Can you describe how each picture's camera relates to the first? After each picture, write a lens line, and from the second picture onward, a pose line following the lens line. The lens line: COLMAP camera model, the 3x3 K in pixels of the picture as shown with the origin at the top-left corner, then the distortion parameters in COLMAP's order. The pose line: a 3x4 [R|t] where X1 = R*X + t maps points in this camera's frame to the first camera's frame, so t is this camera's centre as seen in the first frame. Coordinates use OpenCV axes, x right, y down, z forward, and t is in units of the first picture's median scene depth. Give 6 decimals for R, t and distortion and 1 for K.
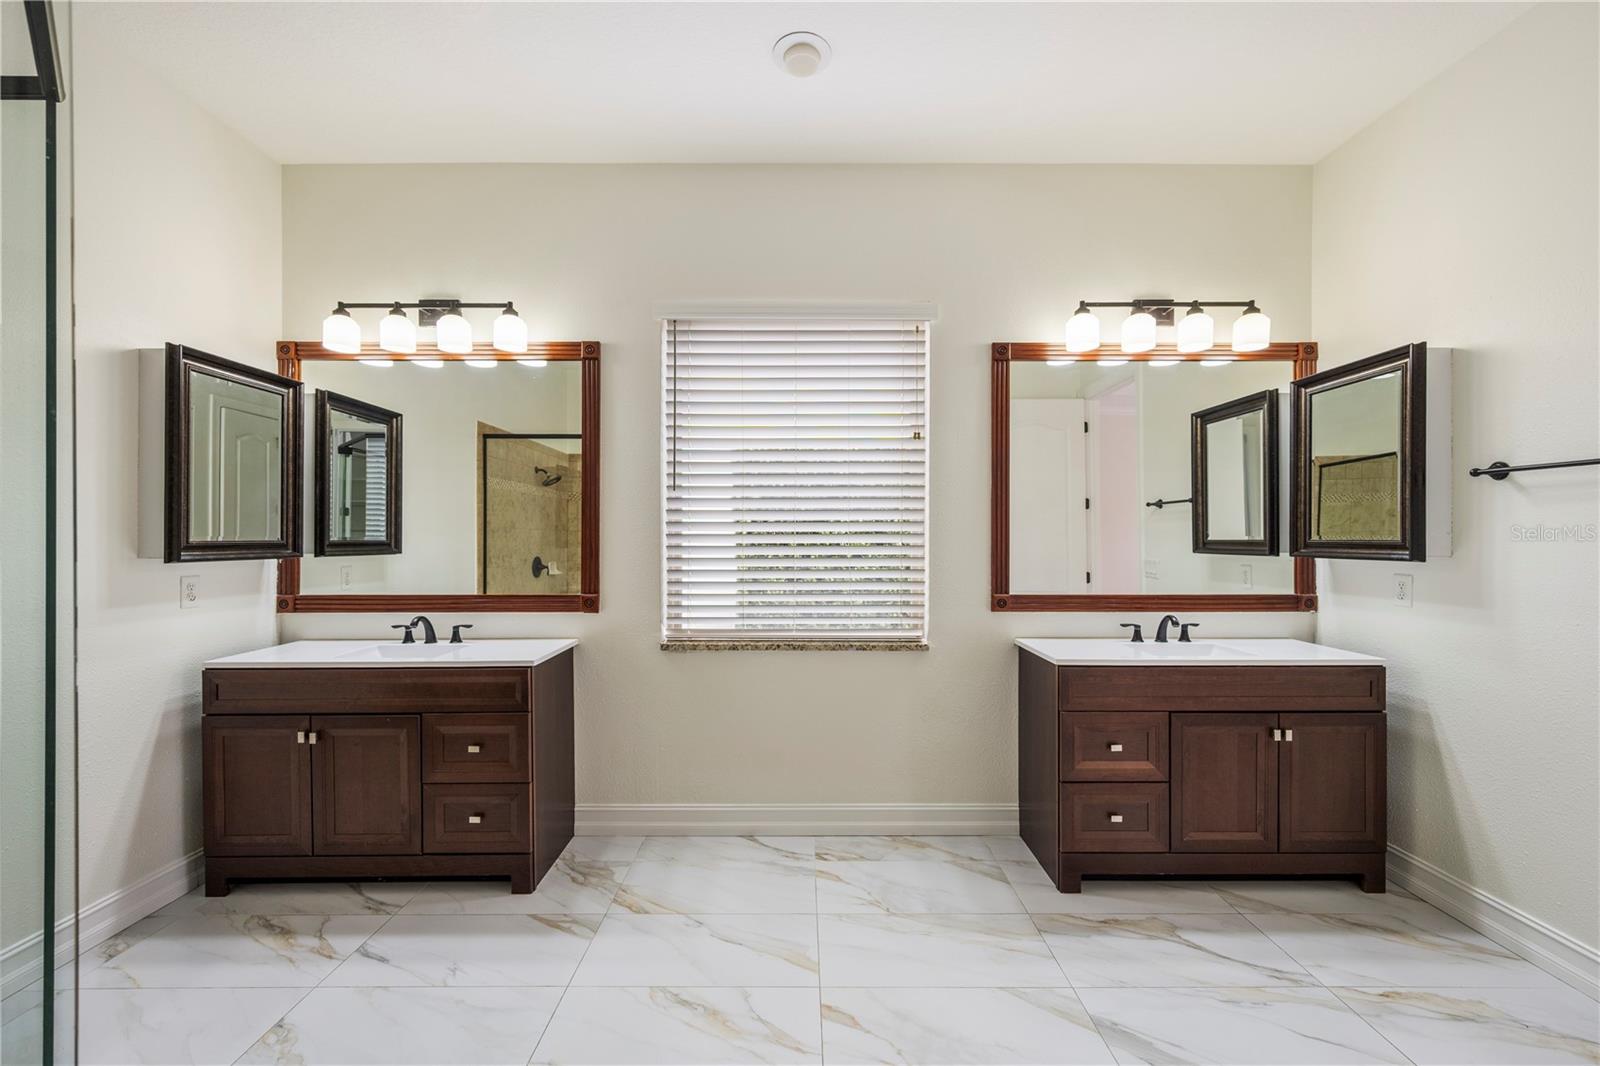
lens RADIAL K [[632.6, 0, 801.7], [0, 632.6, 540.8], [0, 0, 1]] dist [0.000656, -0.000001]
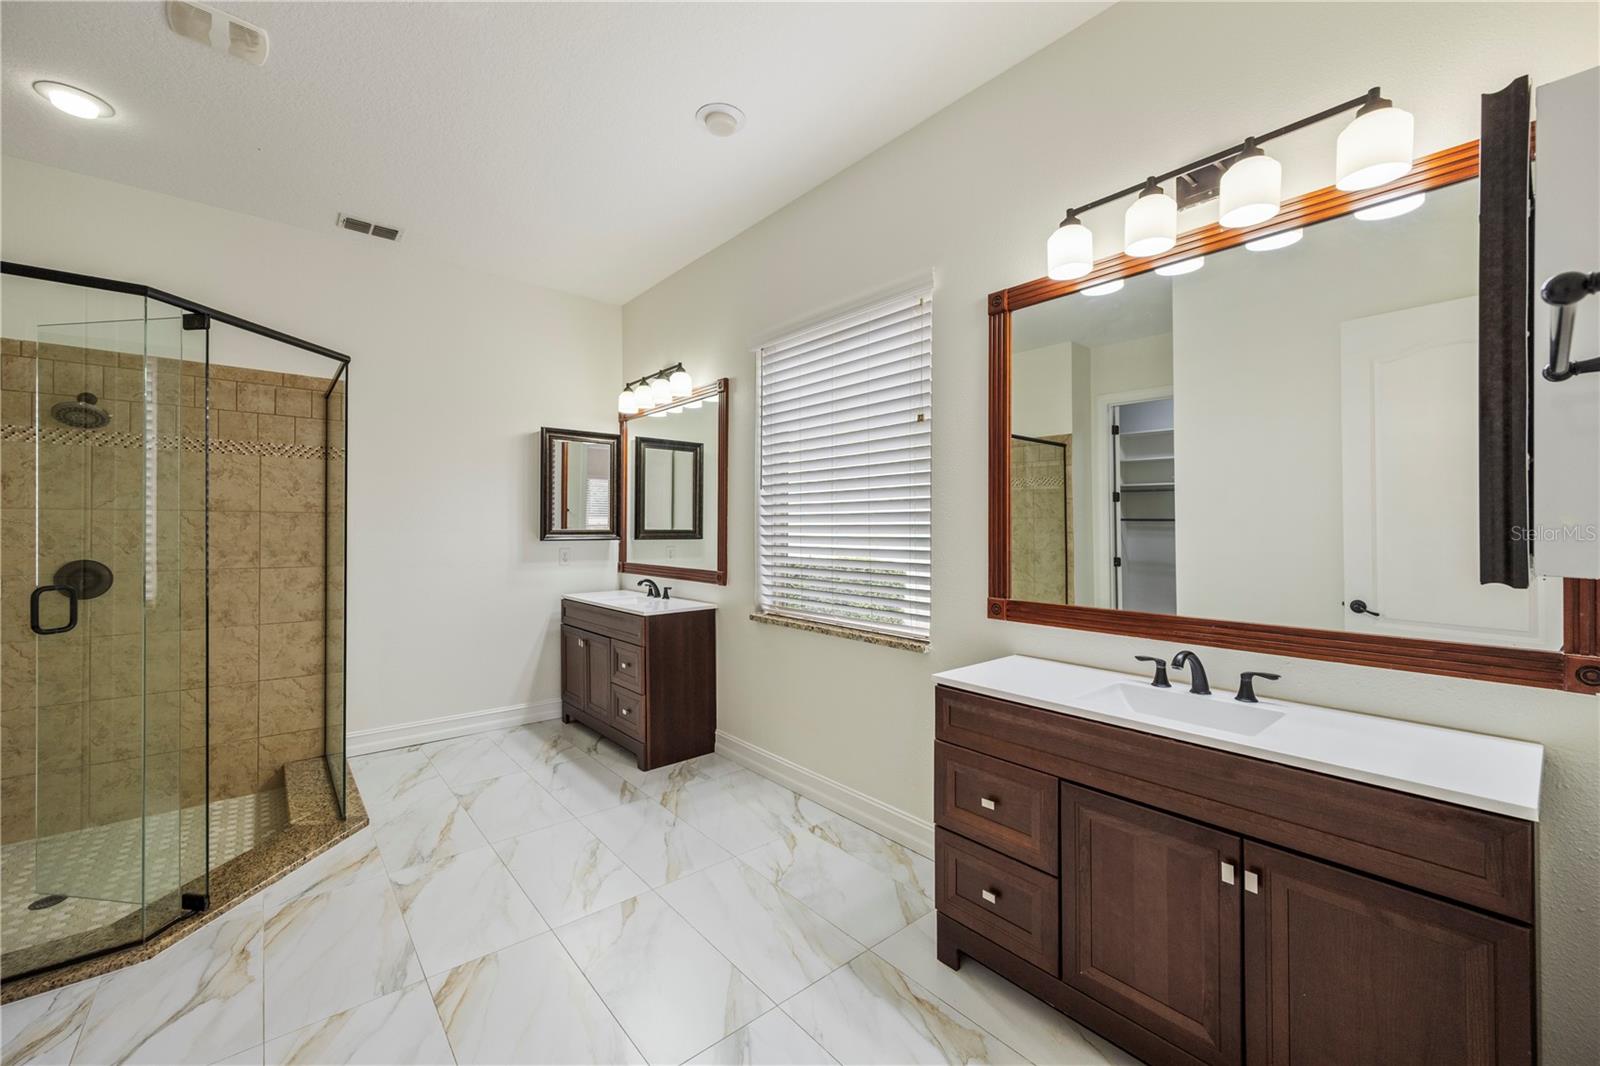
lens RADIAL K [[634.3, 0, 801.0], [0, 634.3, 528.8], [0, 0, 1]] dist [0.000319, 0.000057]
pose [[0.649105, 0.002618, -0.760695, 0.872895], [-0.005096, 0.999987, -0.000907, -0.003774], [0.760682, 0.004465, 0.649109, 0.305289]]
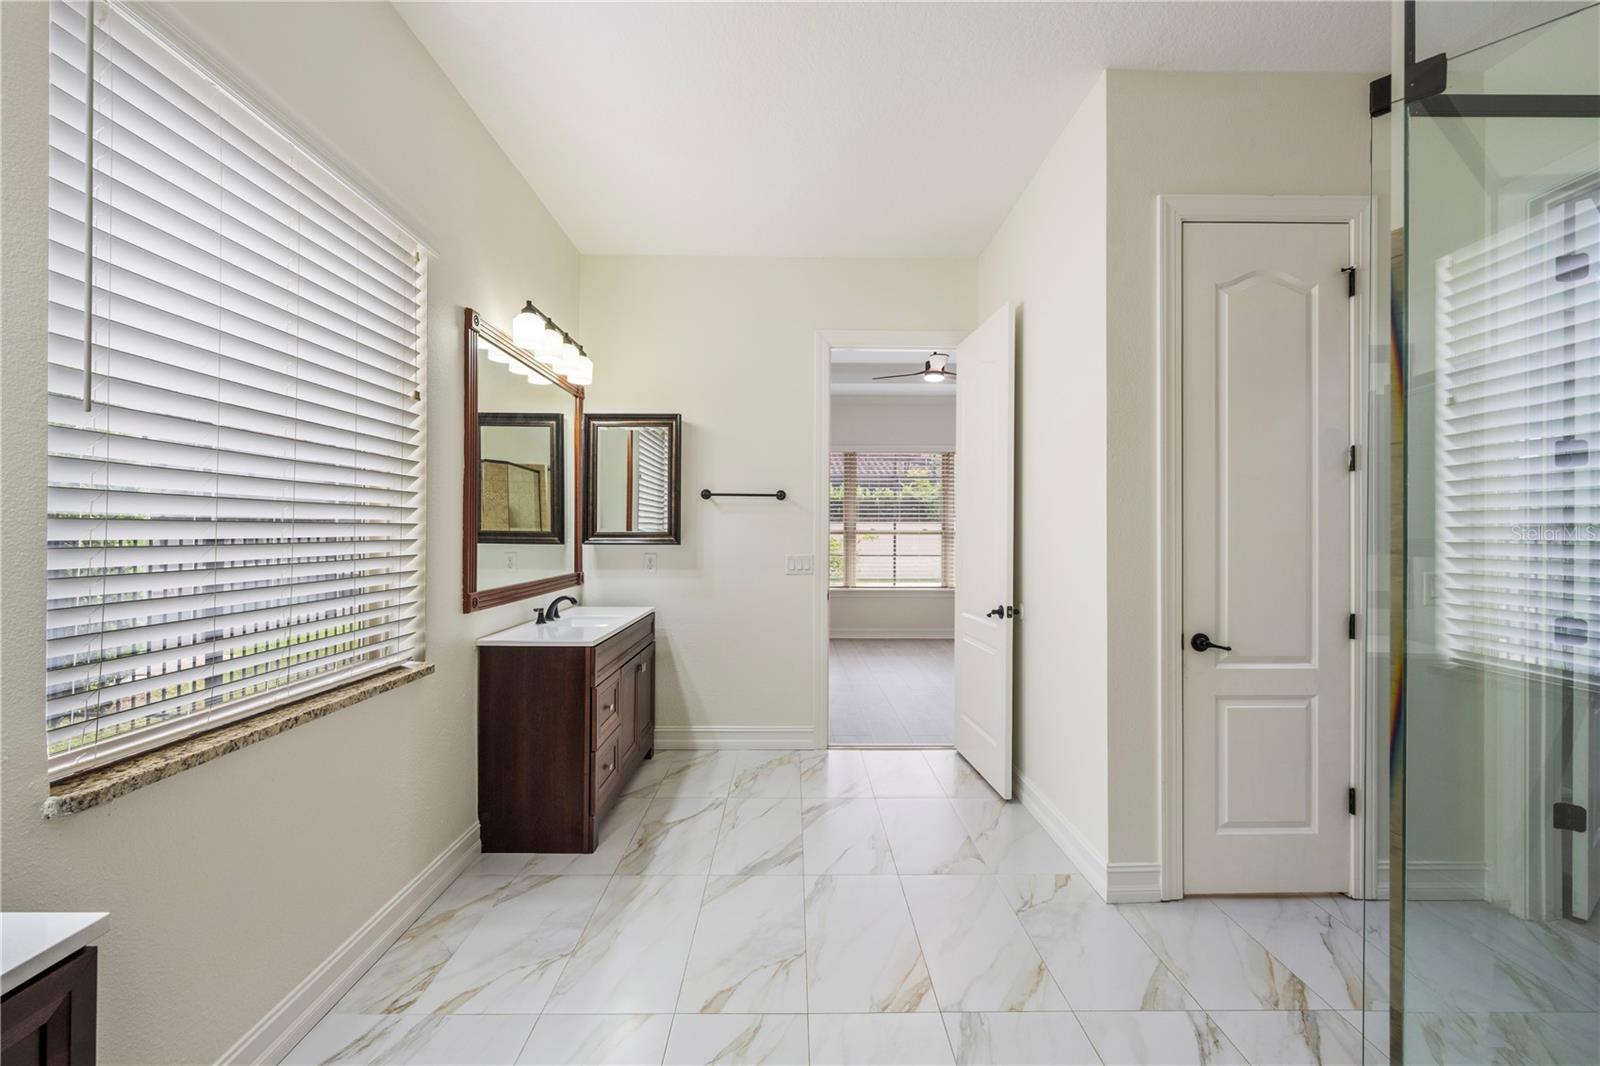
lens RADIAL K [[678.0, 0, 792.4], [0, 678.0, 530.5], [0, 0, 1]] dist [-0.000813, -0.000231]
pose [[-0.004559, 0.000123, 0.999990, -0.723694], [0.000877, 1.000000, -0.000119, -0.002927], [-0.999989, 0.000877, -0.004560, 0.621336]]
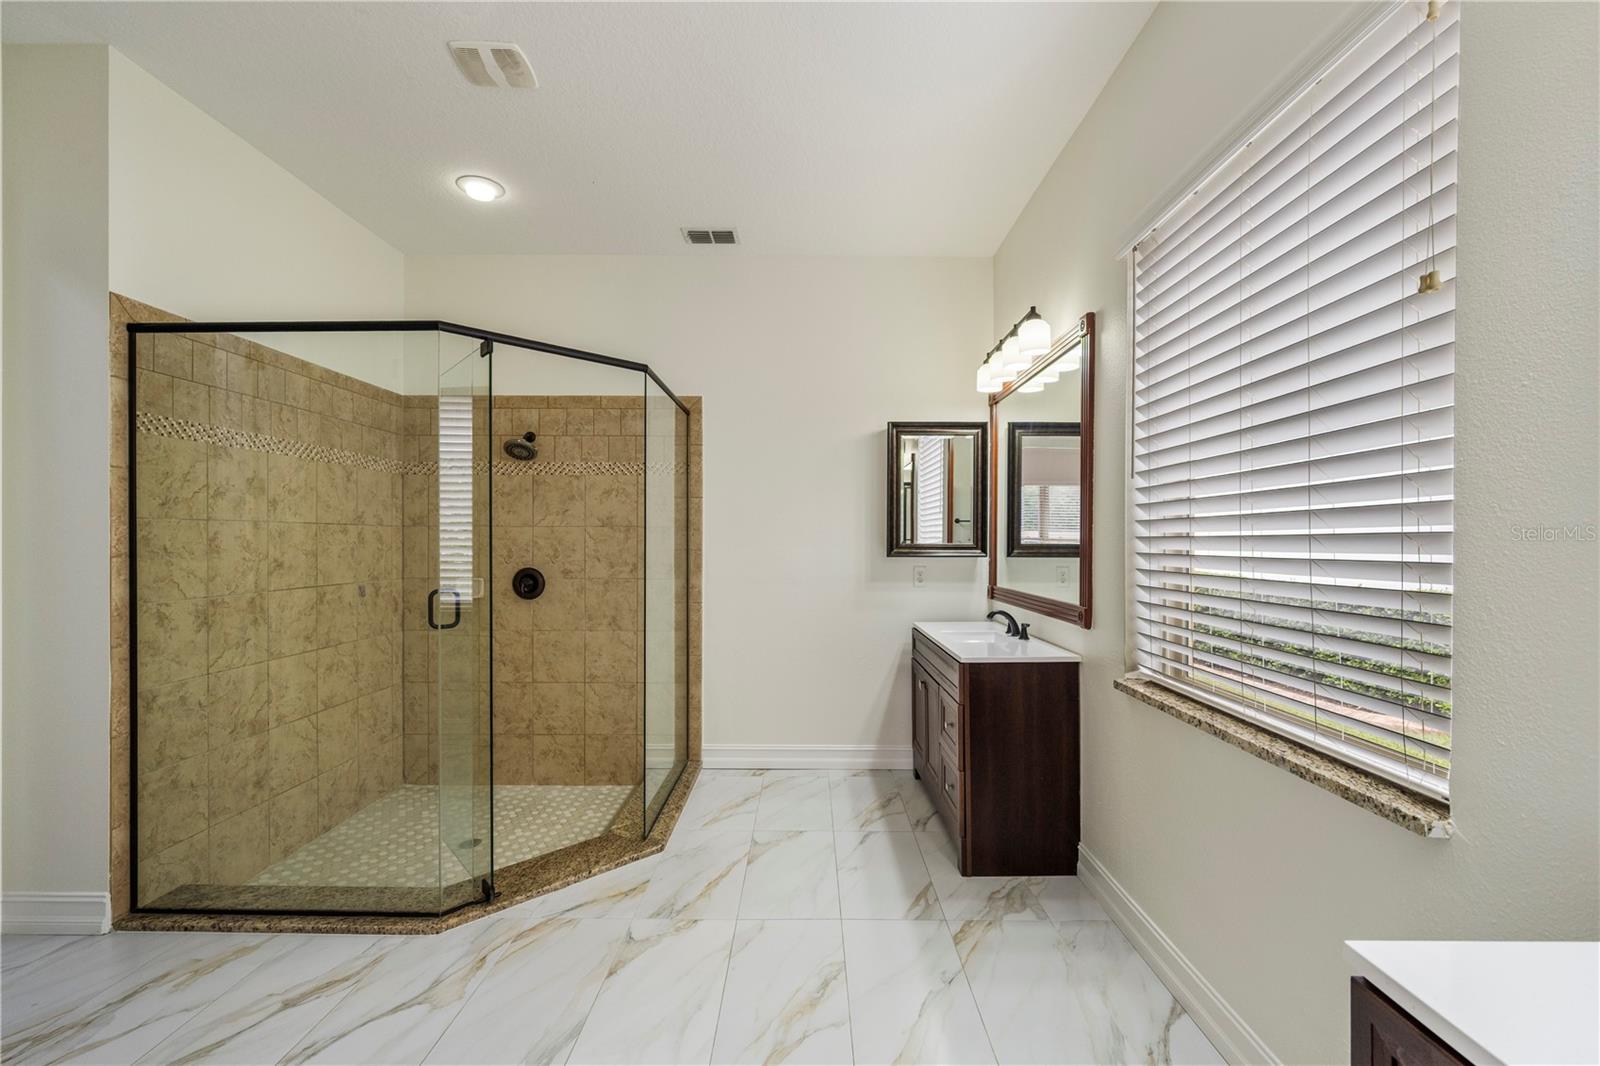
lens RADIAL K [[690.6, 0, 806.4], [0, 690.6, 545.2], [0, 0, 1]] dist [-0.002424, -0.000365]
pose [[0.001150, 0.005880, -0.999982, 0.690593], [-0.005342, 0.999968, 0.005874, -0.004300], [0.999985, 0.005335, 0.001181, 0.695414]]
